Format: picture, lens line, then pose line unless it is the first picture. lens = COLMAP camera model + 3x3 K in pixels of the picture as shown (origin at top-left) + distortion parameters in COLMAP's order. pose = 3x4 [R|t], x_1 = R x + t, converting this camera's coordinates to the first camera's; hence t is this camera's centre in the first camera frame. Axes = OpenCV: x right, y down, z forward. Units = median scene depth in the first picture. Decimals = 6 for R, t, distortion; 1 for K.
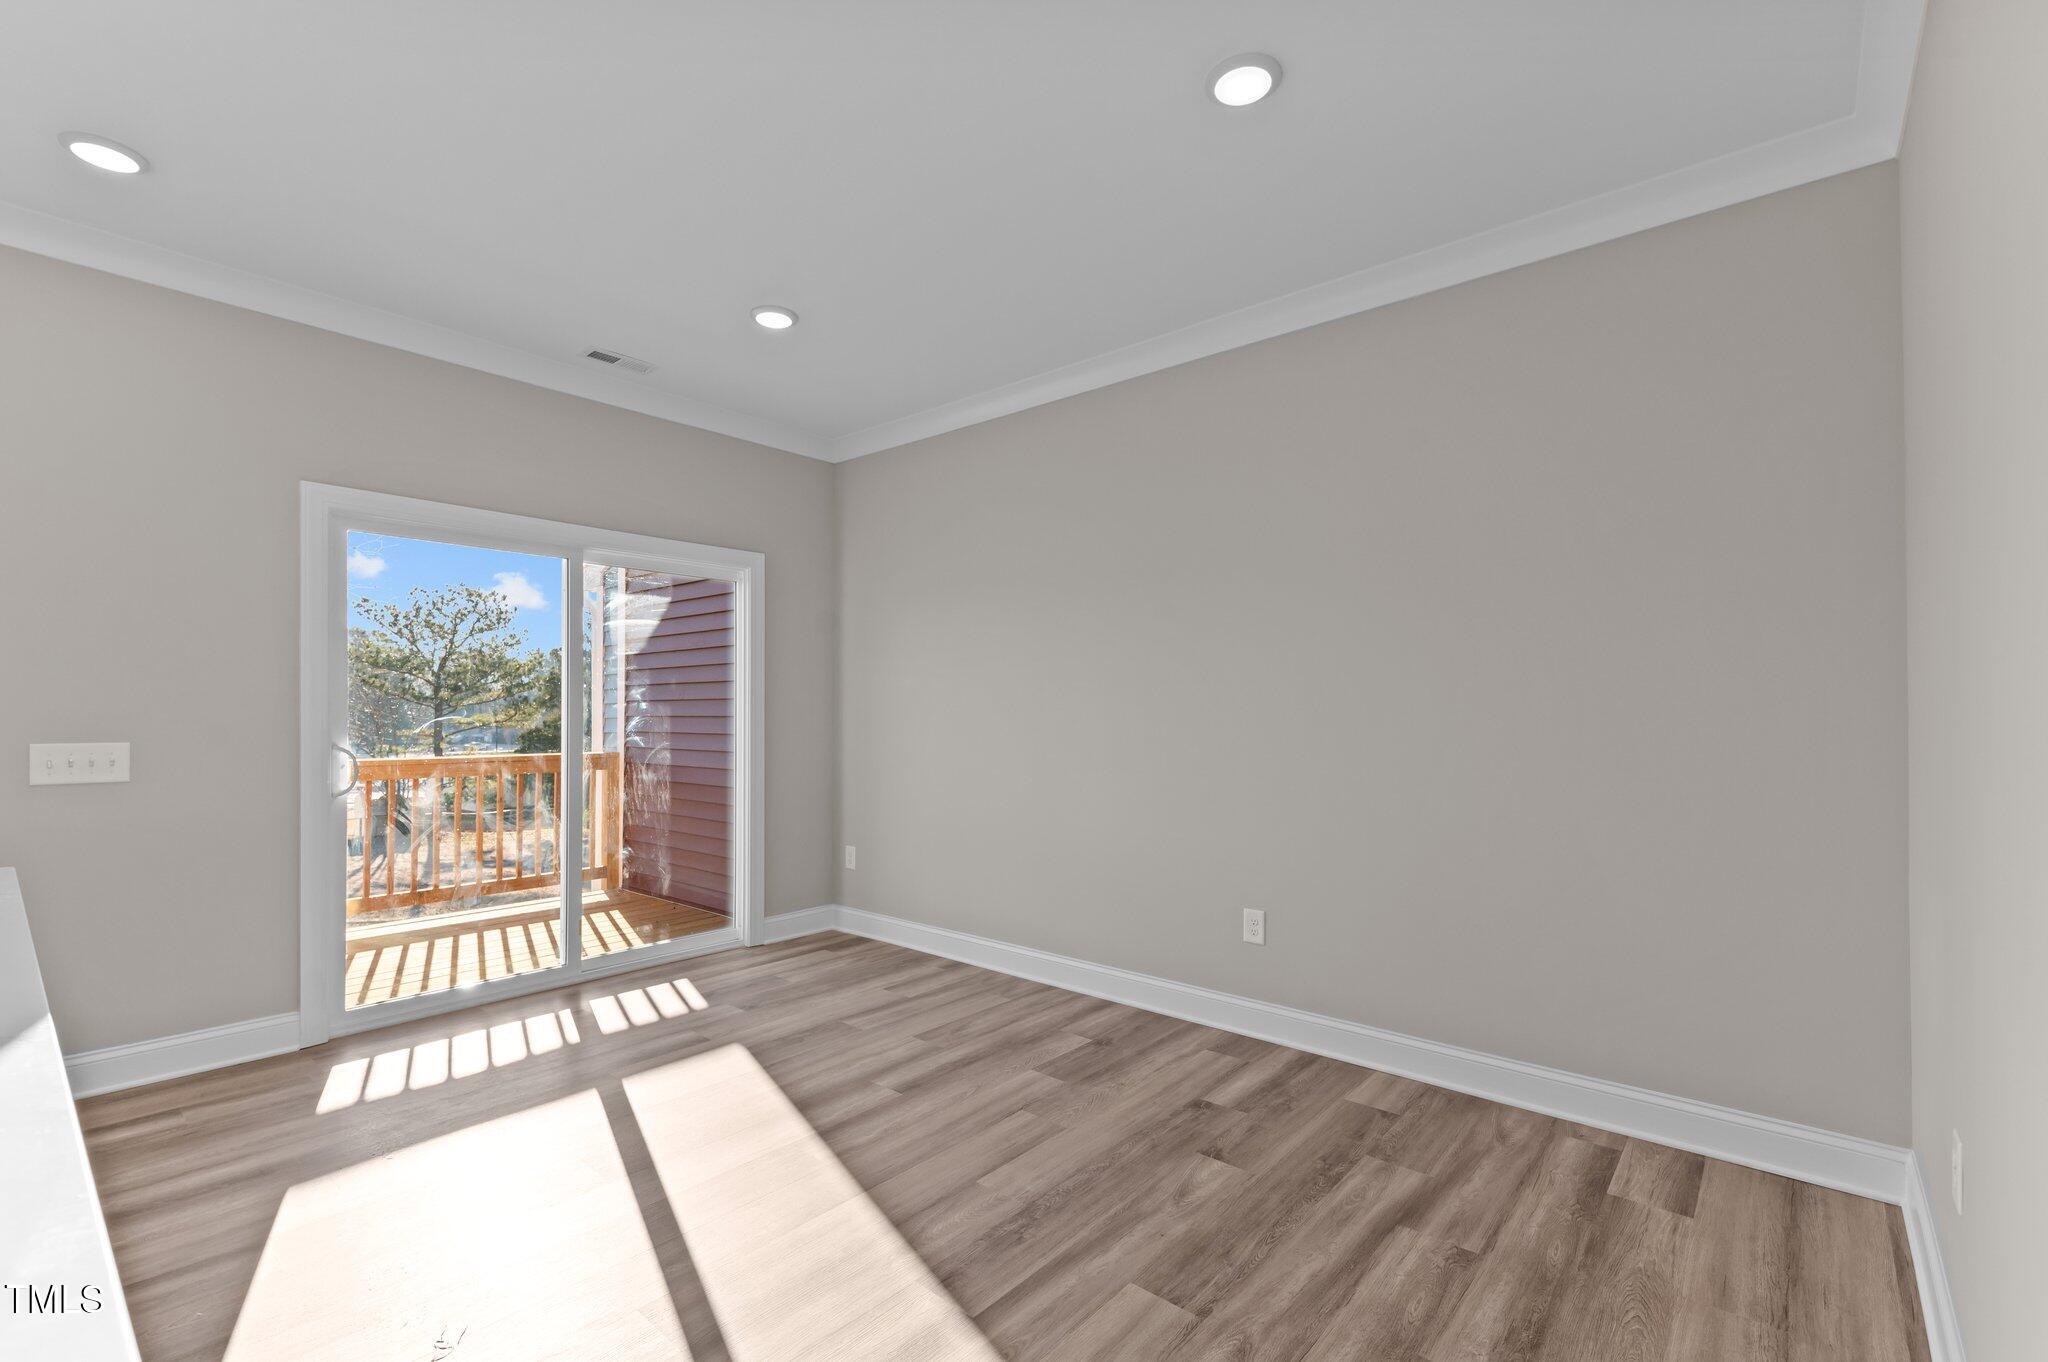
lens RADIAL K [[875.6, 0, 1015.2], [0, 875.6, 705.5], [0, 0, 1]] dist [-0.001592, -0.000704]
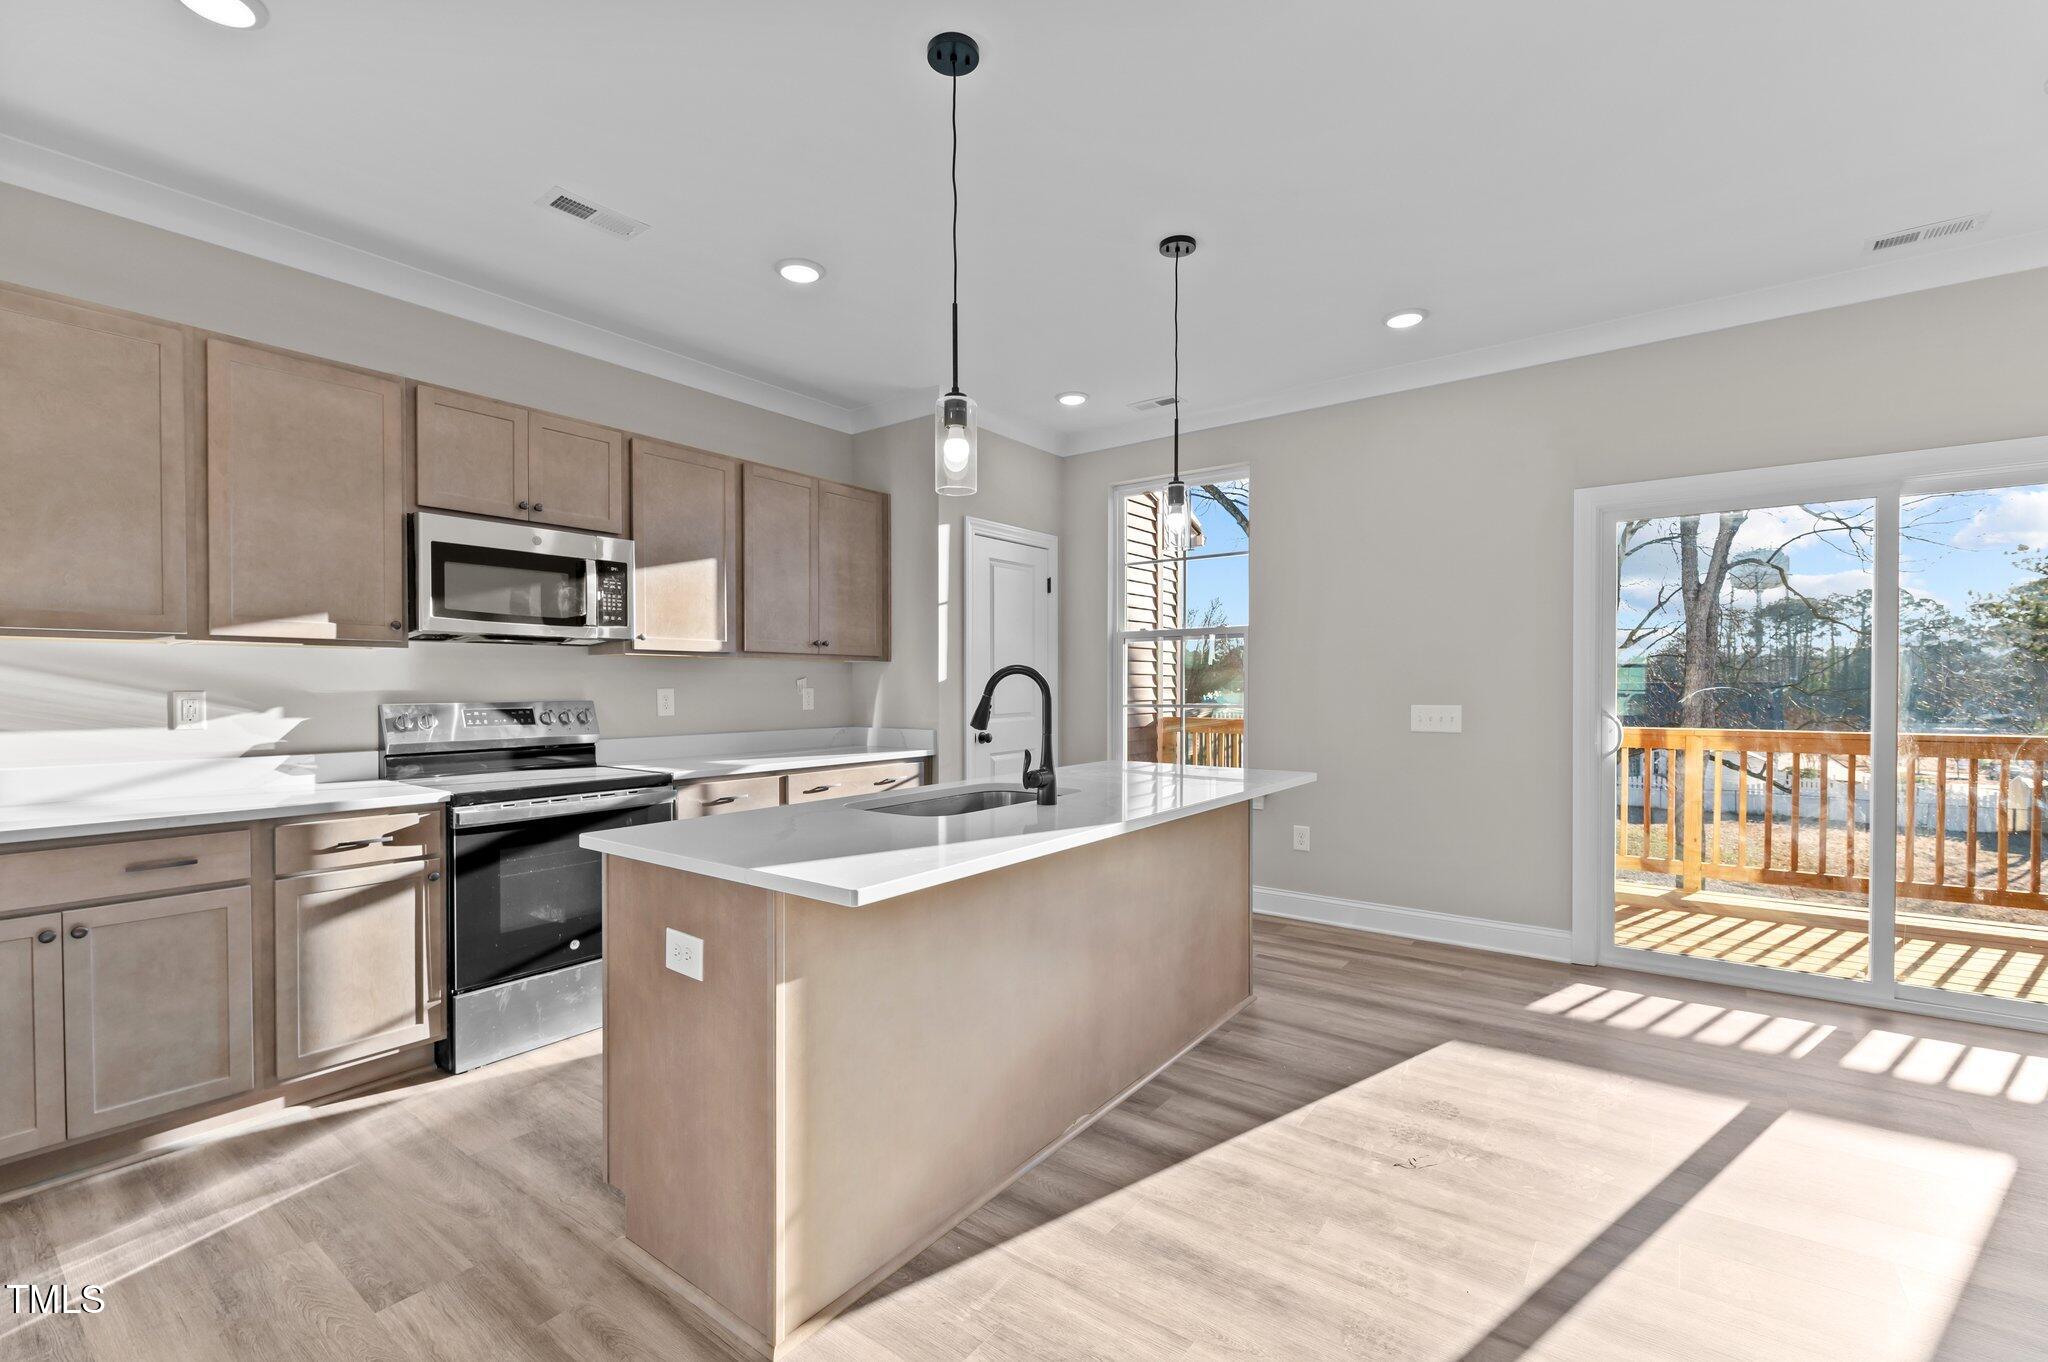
lens RADIAL K [[876.8, 0, 1026.6], [0, 876.8, 696.6], [0, 0, 1]] dist [0.008576, -0.000075]
pose [[0.086043, 0.019672, -0.996097, 0.296594], [0.018643, 0.999598, 0.021352, -0.013463], [0.996117, -0.020408, 0.085642, 0.140351]]
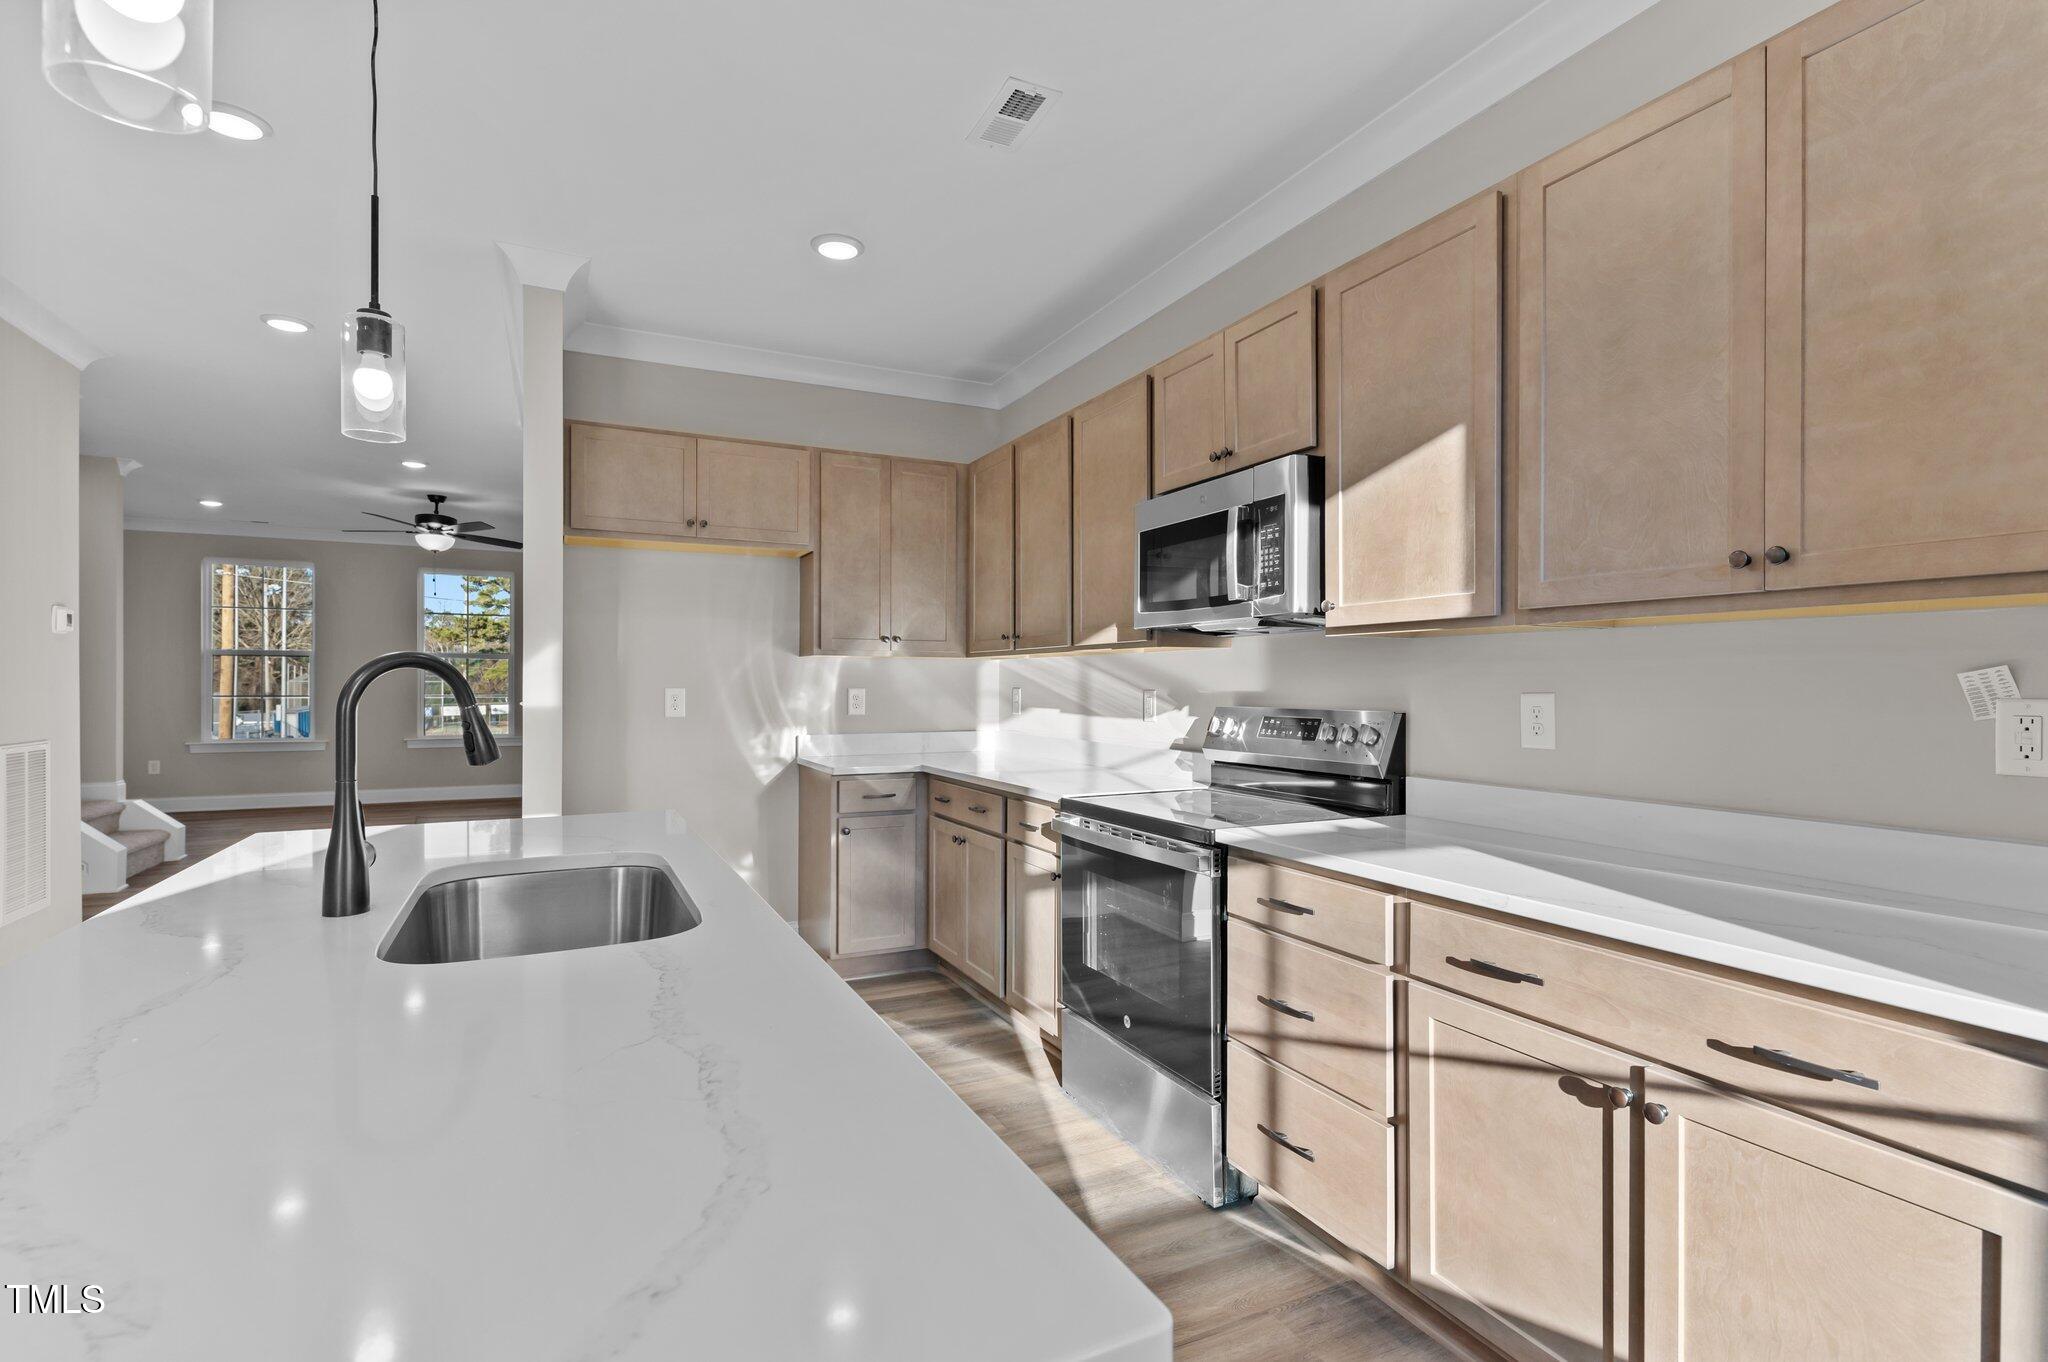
lens RADIAL K [[962.4, 0, 1024.0], [0, 962.4, 681.0], [0, 0, 1]] dist [0.001215, 0.000103]
pose [[-0.922668, 0.006371, 0.385543, -0.842302], [-0.002386, 0.999750, -0.022233, -0.001888], [-0.385589, -0.021433, -0.922422, 0.487257]]
